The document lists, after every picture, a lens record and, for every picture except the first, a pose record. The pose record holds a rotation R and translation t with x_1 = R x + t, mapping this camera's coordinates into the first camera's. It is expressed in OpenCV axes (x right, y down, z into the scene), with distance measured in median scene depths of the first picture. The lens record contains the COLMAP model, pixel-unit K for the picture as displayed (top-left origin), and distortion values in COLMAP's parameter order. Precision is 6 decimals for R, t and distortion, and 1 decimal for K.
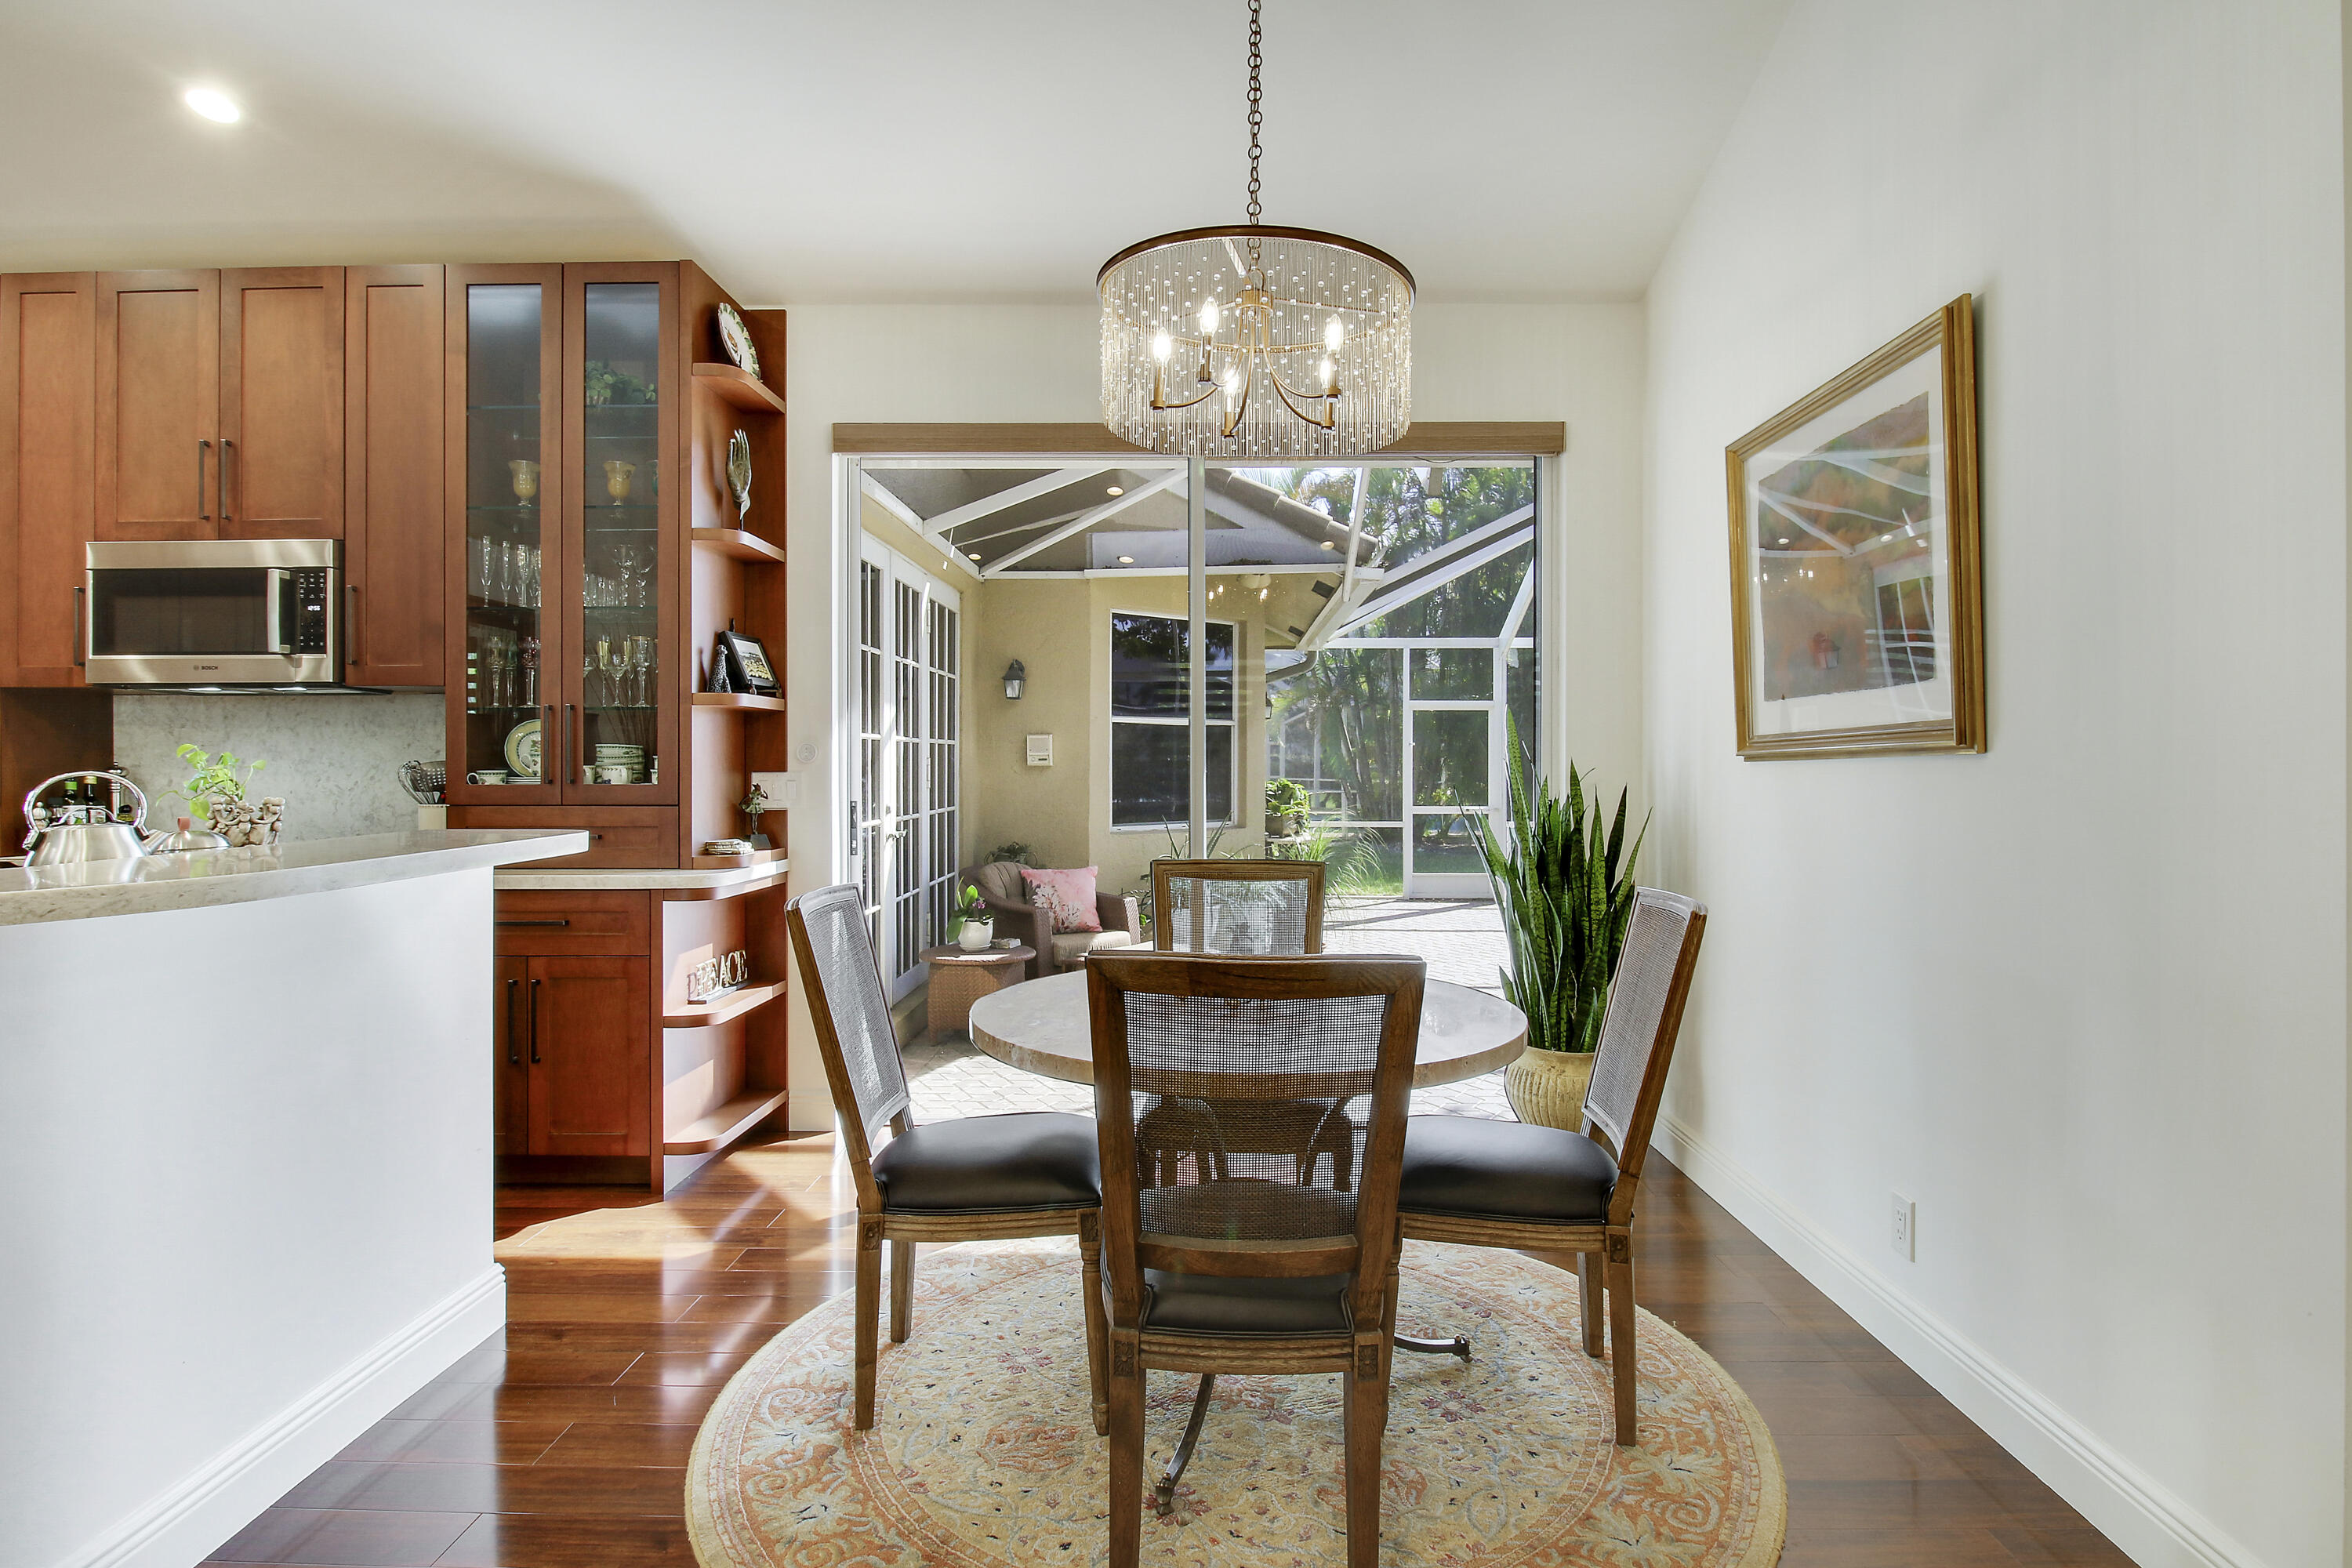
lens RADIAL K [[1289.2, 0, 1197.1], [0, 1289.2, 779.3], [0, 0, 1]] dist [-0.015018, -0.000582]
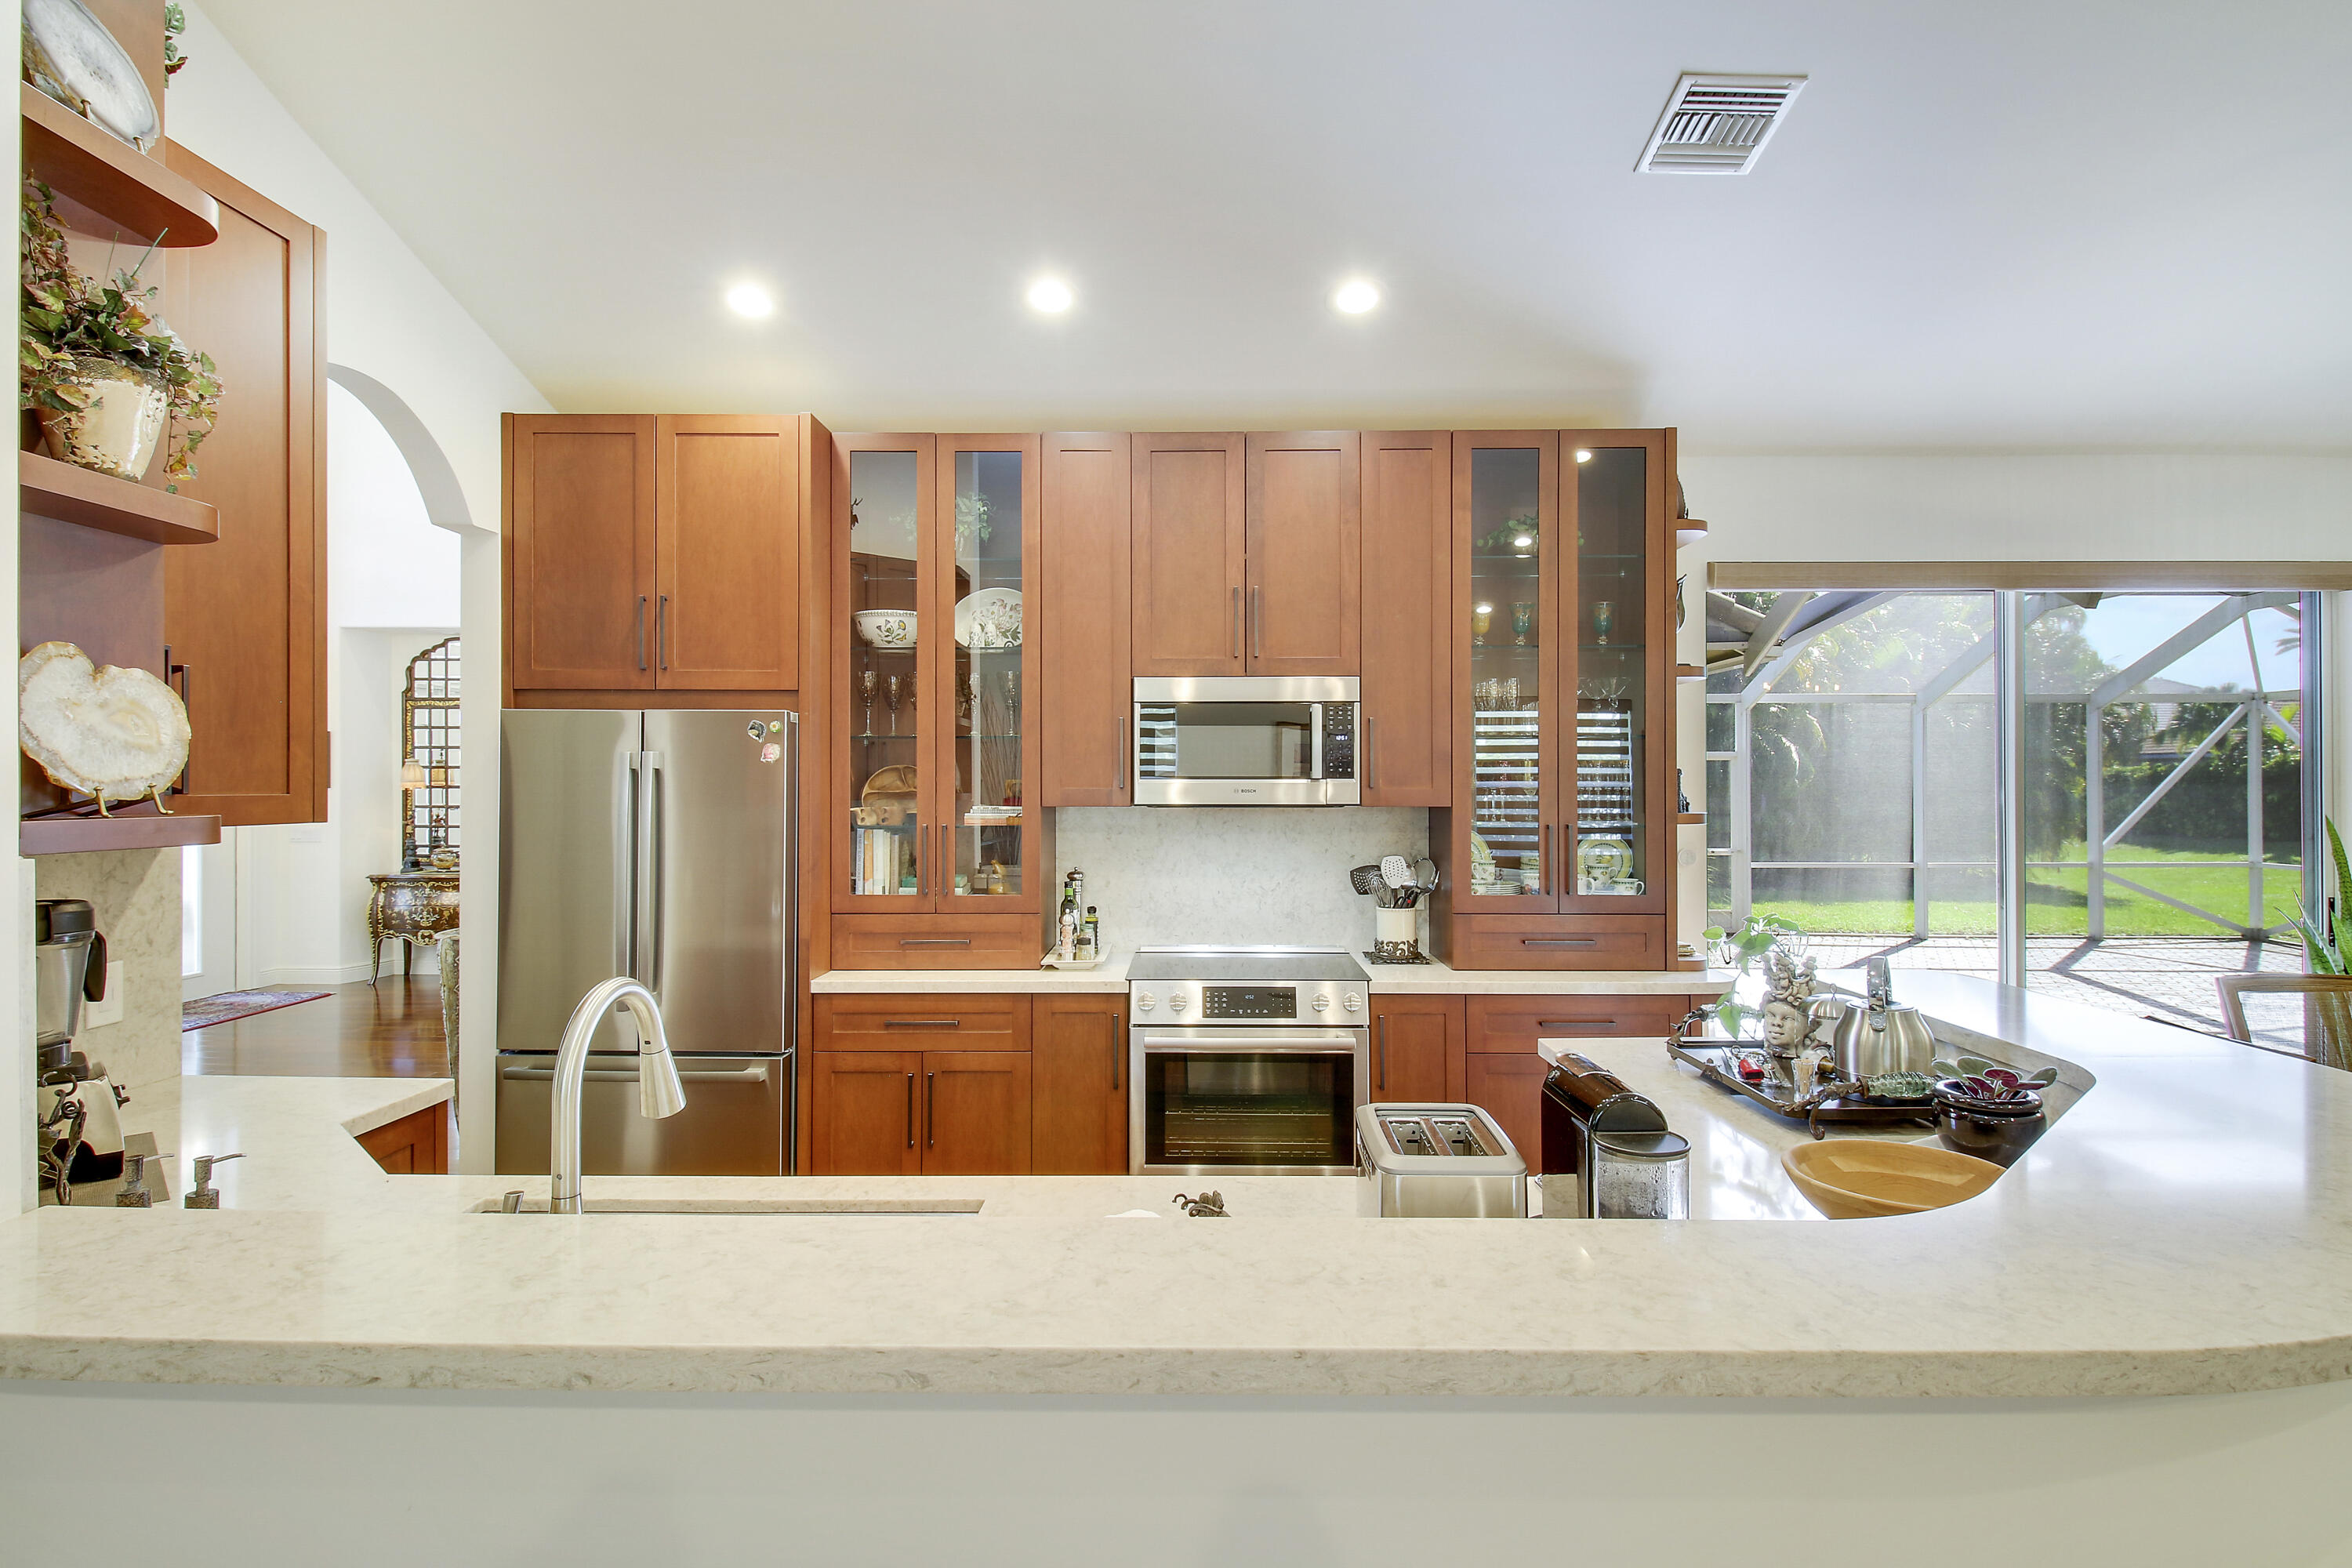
lens RADIAL K [[1173.4, 0, 1172.2], [0, 1173.4, 787.7], [0, 0, 1]] dist [0.005257, -0.009570]
pose [[0.999993, 0.001424, -0.003577, -0.827171], [-0.001453, 0.999967, -0.008054, -0.081237], [0.003565, 0.008059, 0.999961, -0.026176]]
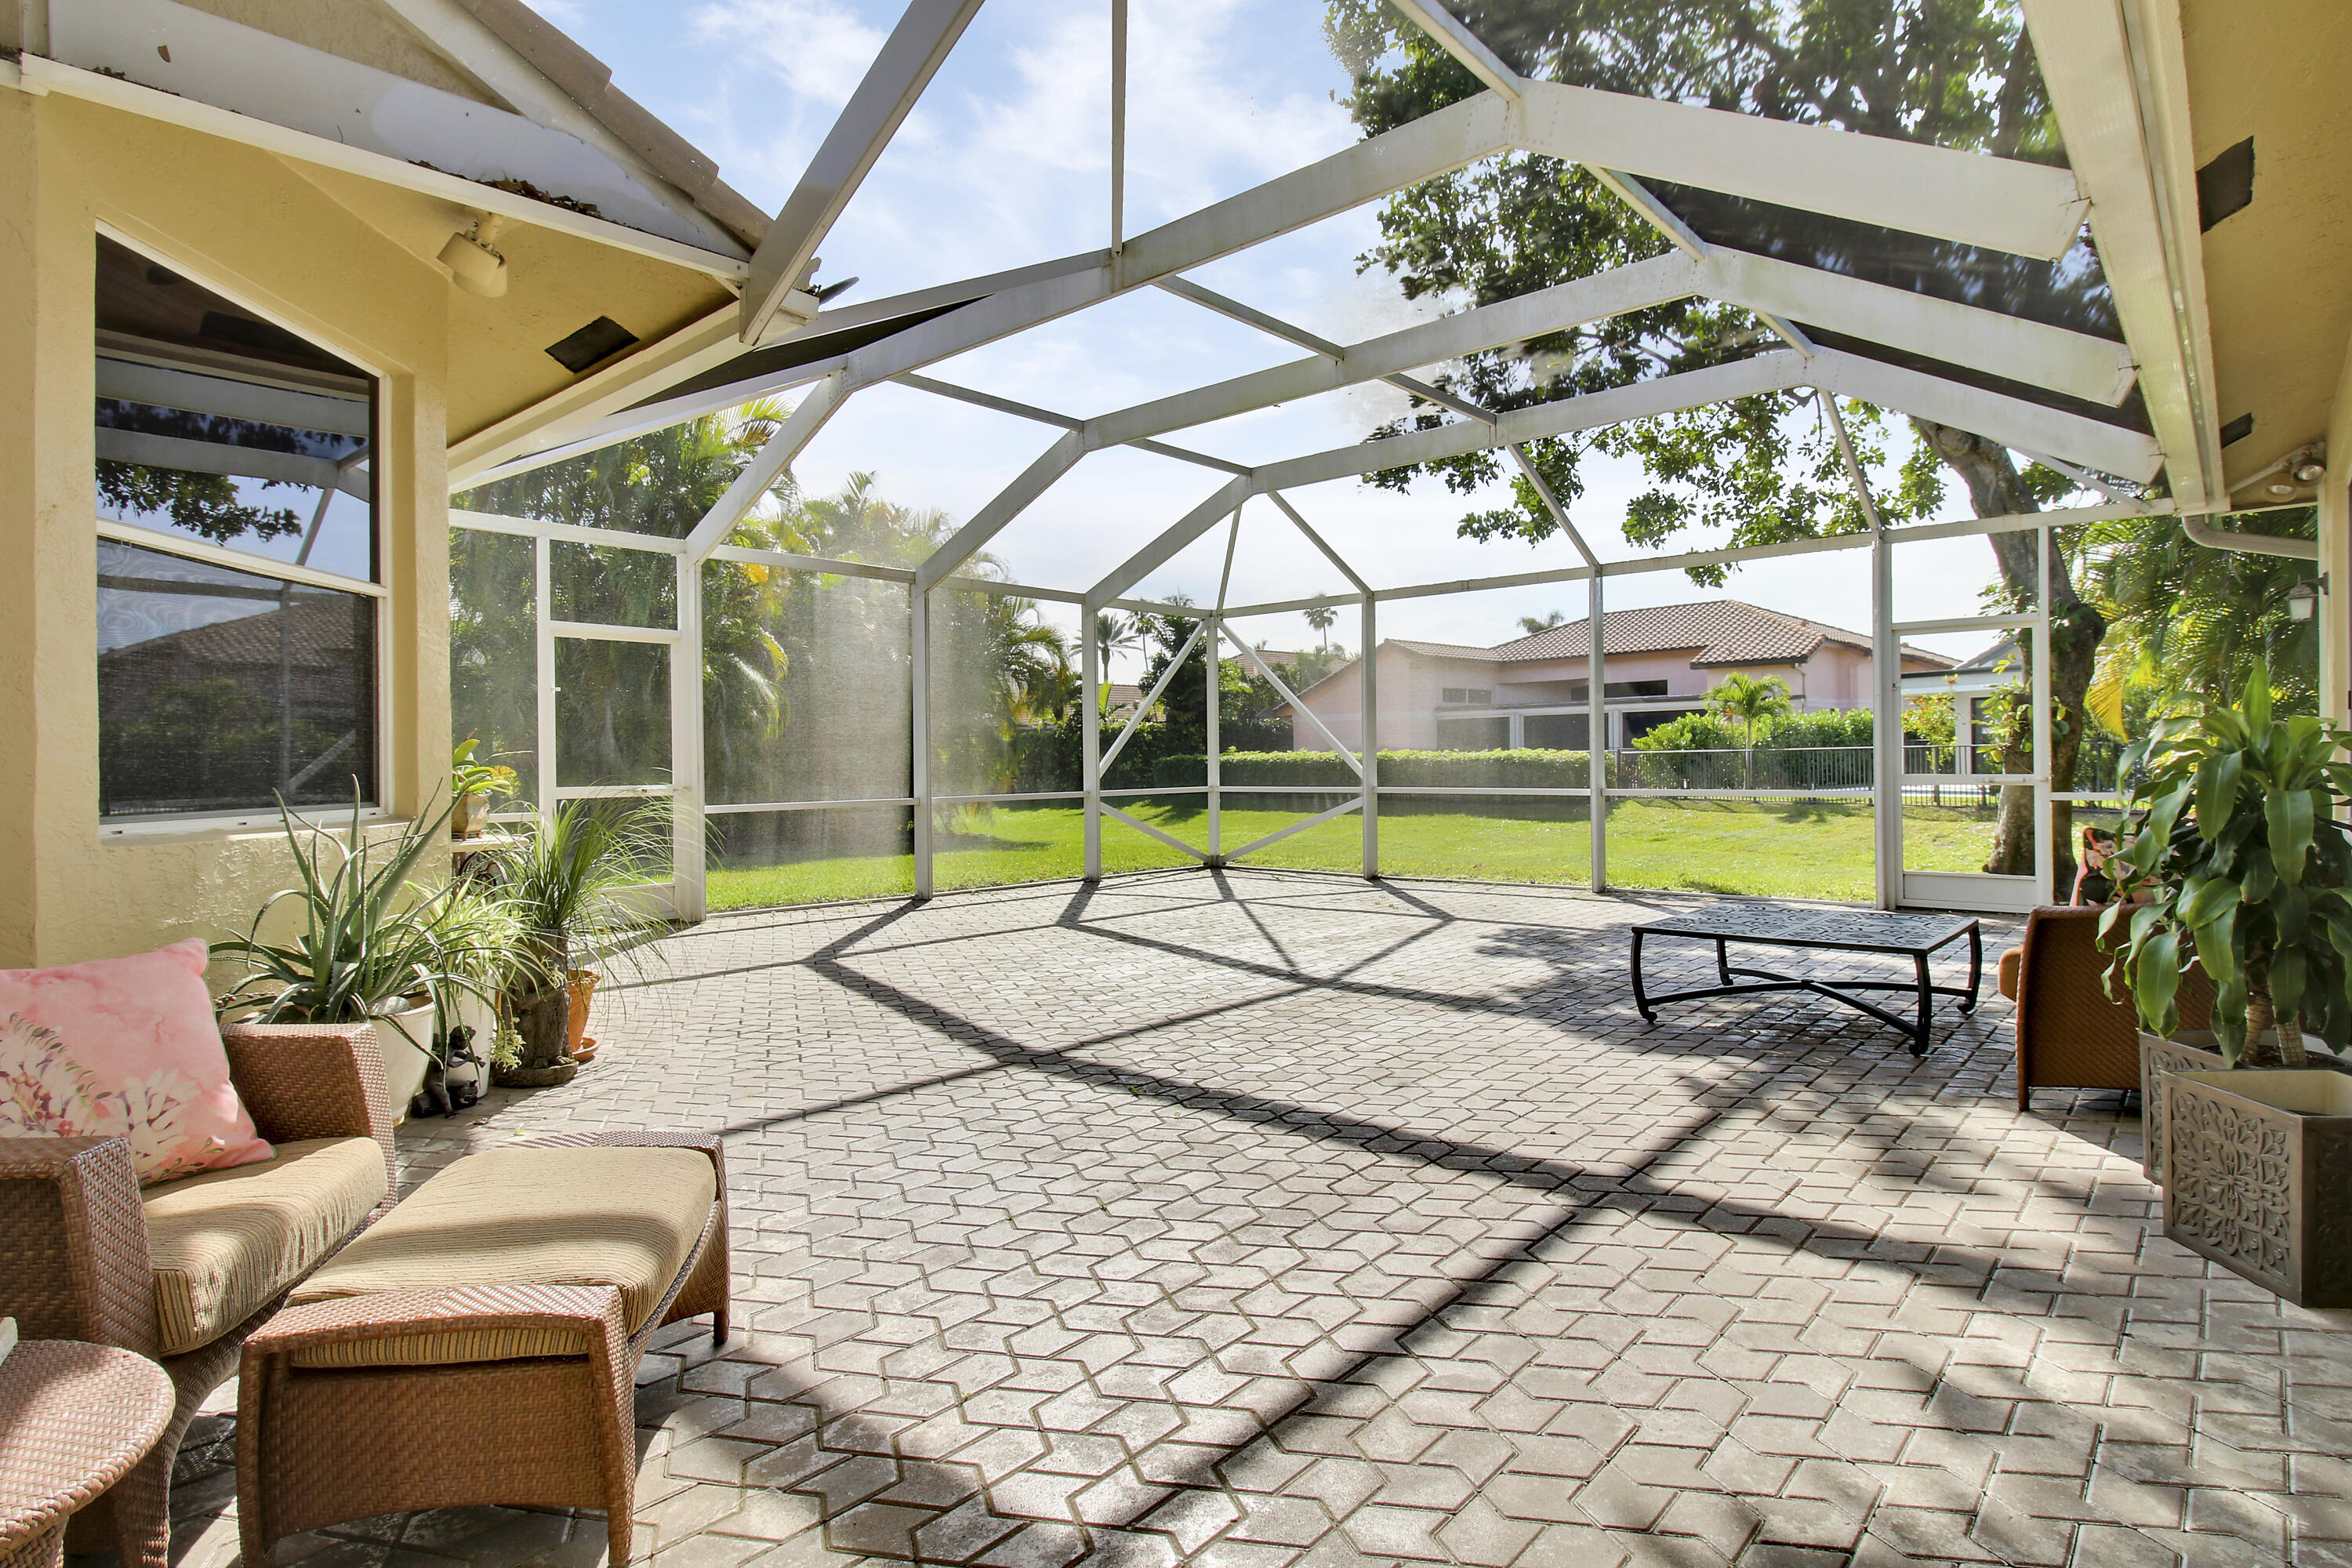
lens RADIAL K [[1173.4, 0, 1169.9], [0, 1173.4, 767.3], [0, 0, 1]] dist [0.005257, -0.009570]
pose [[0.617790, -0.003605, 0.786335, -0.335221], [0.016682, 0.999825, -0.008523, 0.070232], [-0.786166, 0.018383, 0.617742, 1.398543]]
